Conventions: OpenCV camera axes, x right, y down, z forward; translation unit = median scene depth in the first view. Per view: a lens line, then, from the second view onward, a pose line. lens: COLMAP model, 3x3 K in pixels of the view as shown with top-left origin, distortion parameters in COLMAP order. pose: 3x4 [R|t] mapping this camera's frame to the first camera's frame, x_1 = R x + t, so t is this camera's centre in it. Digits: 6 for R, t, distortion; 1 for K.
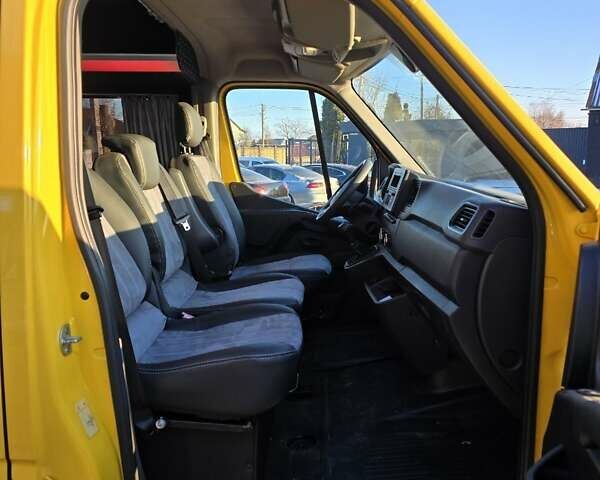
lens RADIAL K [[495.2, 0, 300.0], [0, 495.2, 240.0], [0, 0, 1]] dist [0.053955, -0.003296]
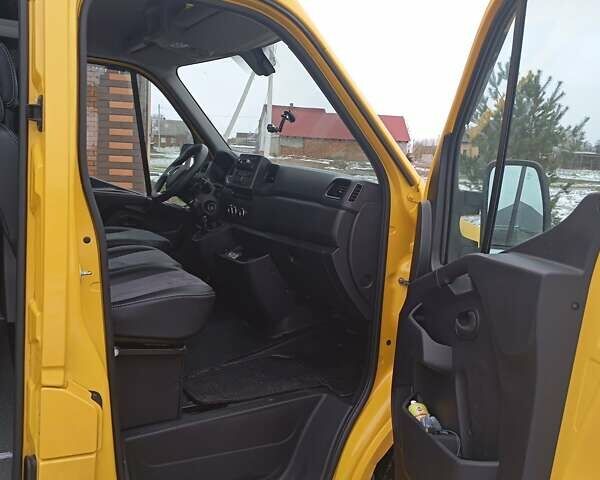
lens RADIAL K [[495.2, 0, 300.0], [0, 495.2, 240.0], [0, 0, 1]] dist [0.053955, -0.003296]
pose [[0.914645, -0.012874, 0.404053, -0.409255], [0.001826, 0.999614, 0.027716, 0.070567], [-0.404254, -0.024612, 0.914316, -0.337113]]
